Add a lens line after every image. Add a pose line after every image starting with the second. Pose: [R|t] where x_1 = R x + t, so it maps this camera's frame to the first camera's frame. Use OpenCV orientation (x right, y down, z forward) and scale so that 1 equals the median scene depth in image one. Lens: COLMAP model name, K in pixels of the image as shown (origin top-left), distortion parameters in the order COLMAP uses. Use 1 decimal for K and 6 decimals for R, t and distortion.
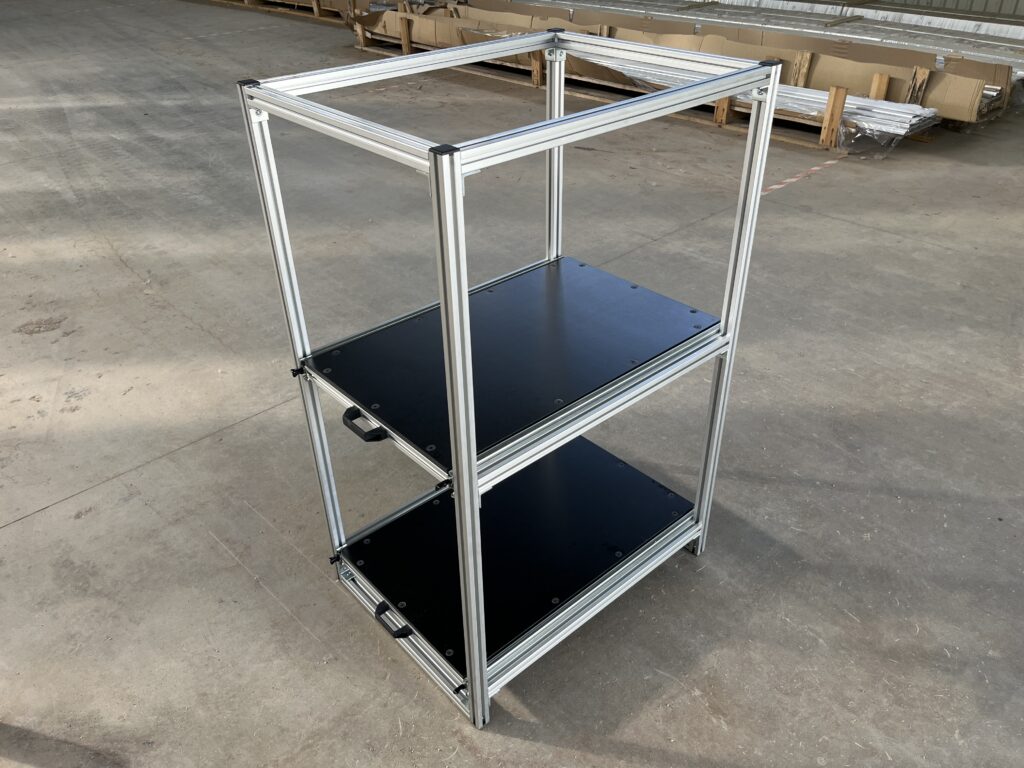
lens RADIAL K [[779.8, 0, 512.0], [0, 779.8, 384.0], [0, 0, 1]] dist [0.066995, -0.105010]
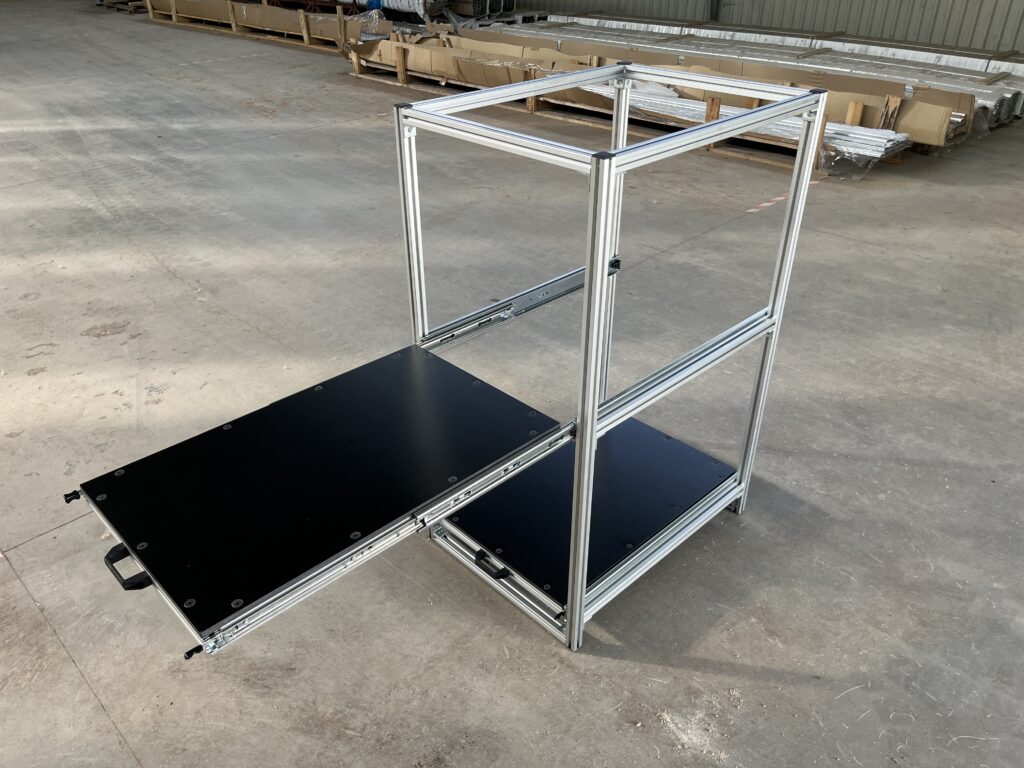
lens RADIAL K [[779.8, 0, 512.0], [0, 779.8, 384.0], [0, 0, 1]] dist [0.066995, -0.105010]
pose [[0.999094, -0.009293, 0.041523, -0.094511], [0.010537, 0.999499, -0.029845, 0.038986], [-0.041225, 0.030255, 0.998692, -0.093937]]
